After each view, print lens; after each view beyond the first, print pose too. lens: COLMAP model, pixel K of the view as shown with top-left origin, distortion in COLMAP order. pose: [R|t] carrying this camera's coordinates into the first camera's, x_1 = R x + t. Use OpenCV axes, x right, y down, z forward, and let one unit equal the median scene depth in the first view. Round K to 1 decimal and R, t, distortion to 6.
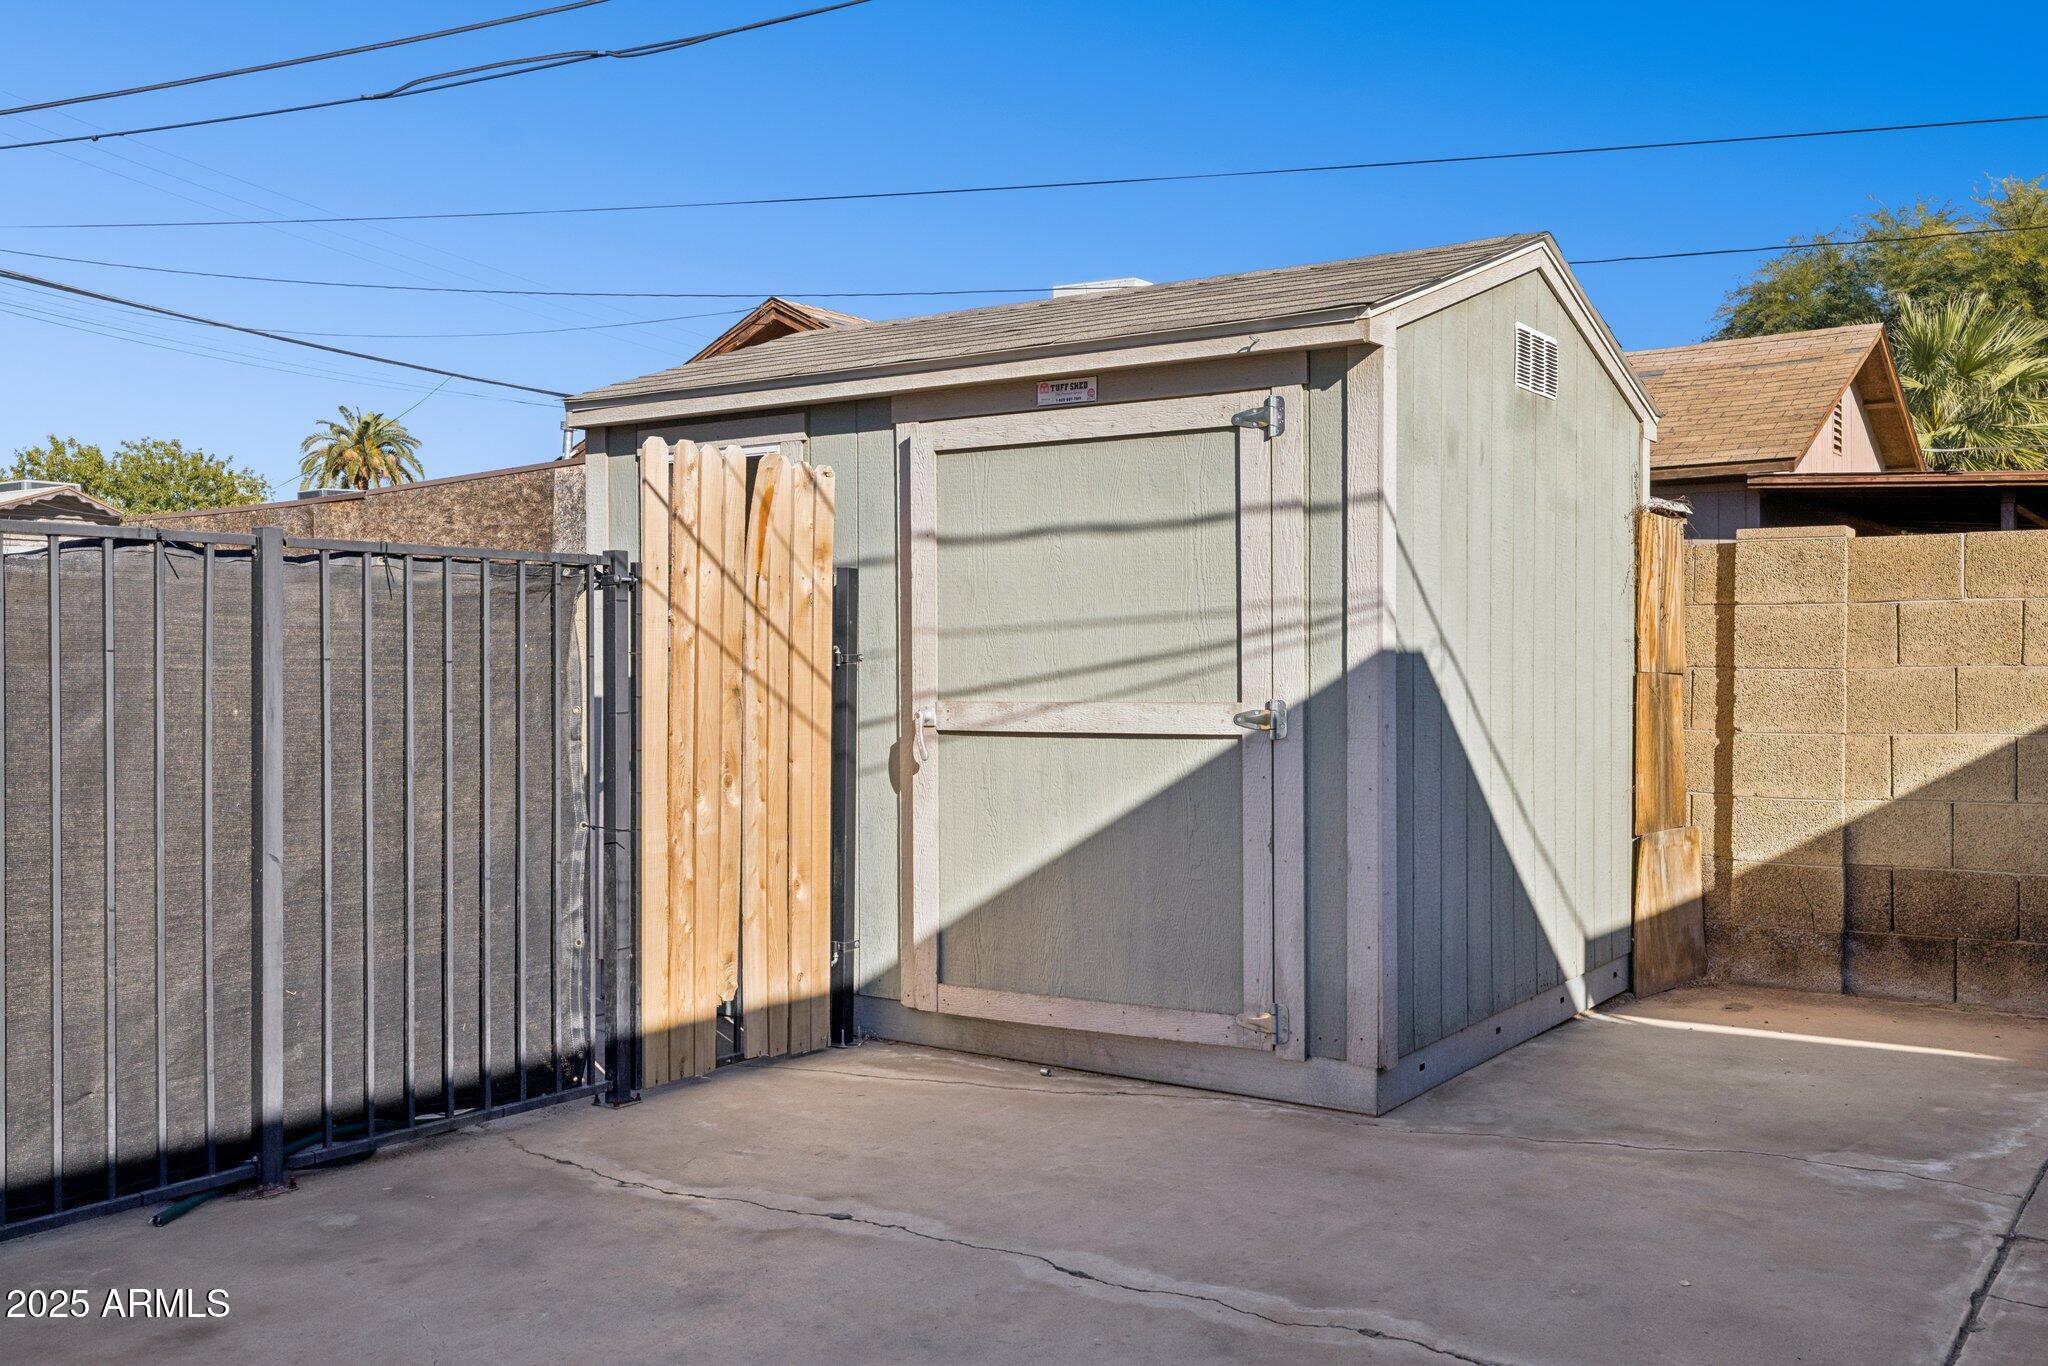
lens RADIAL K [[1801.6, 0, 1024.0], [0, 1801.6, 683.0], [0, 0, 1]] dist [0.002245, -0.002700]
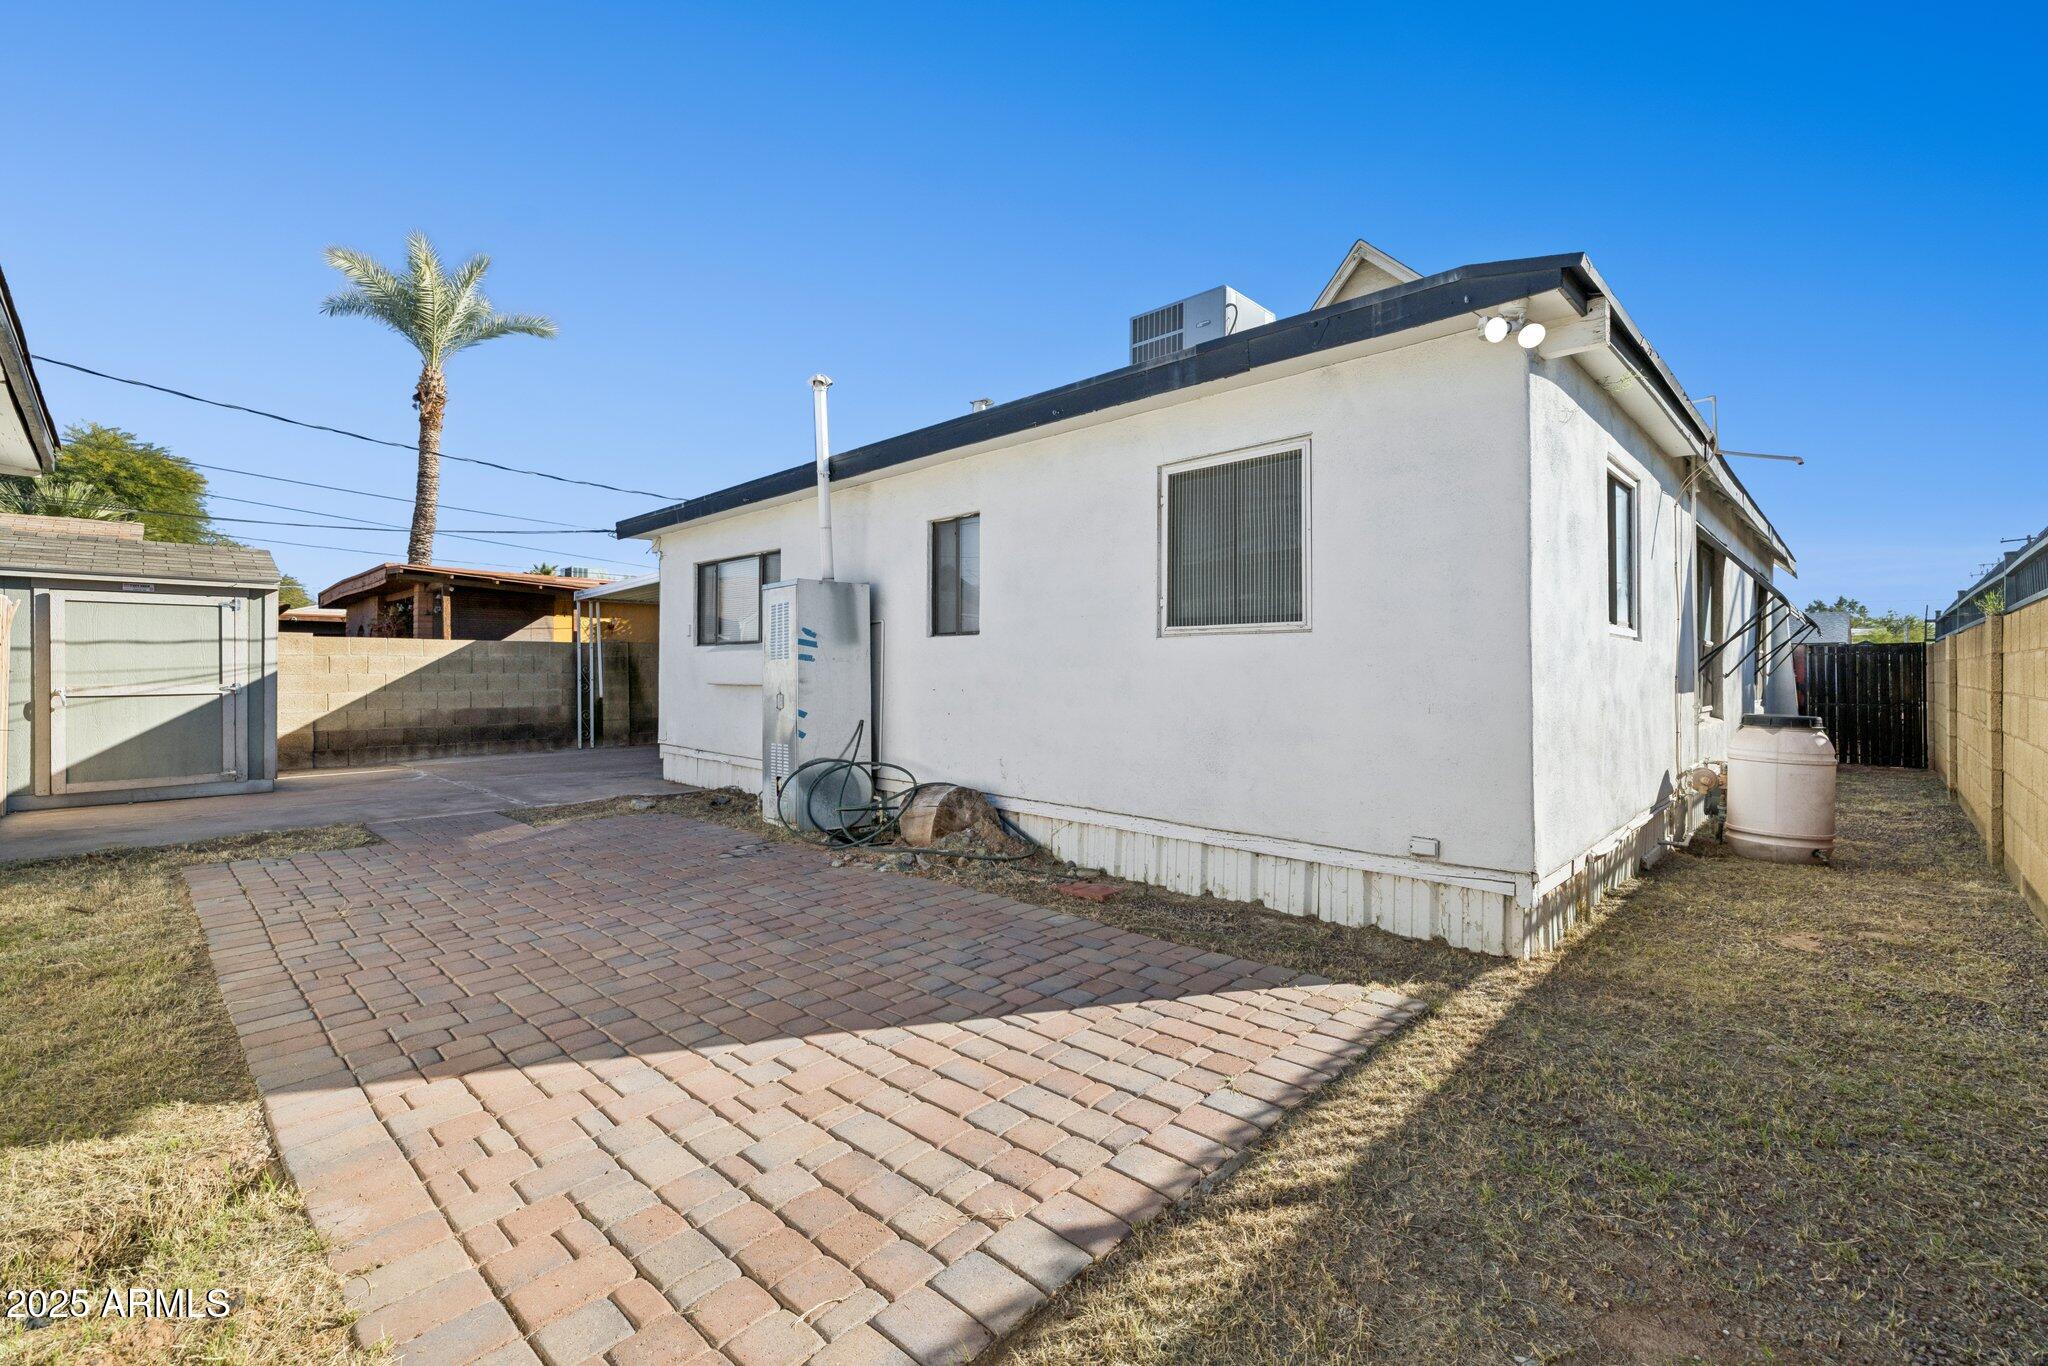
lens RADIAL K [[863.7, 0, 1025.8], [0, 863.7, 662.4], [0, 0, 1]] dist [0.001367, -0.000554]
pose [[0.158419, 0.012067, 0.987298, -1.166462], [0.011662, 0.999833, -0.014092, 0.009070], [-0.987303, 0.013747, 0.158252, -0.744551]]
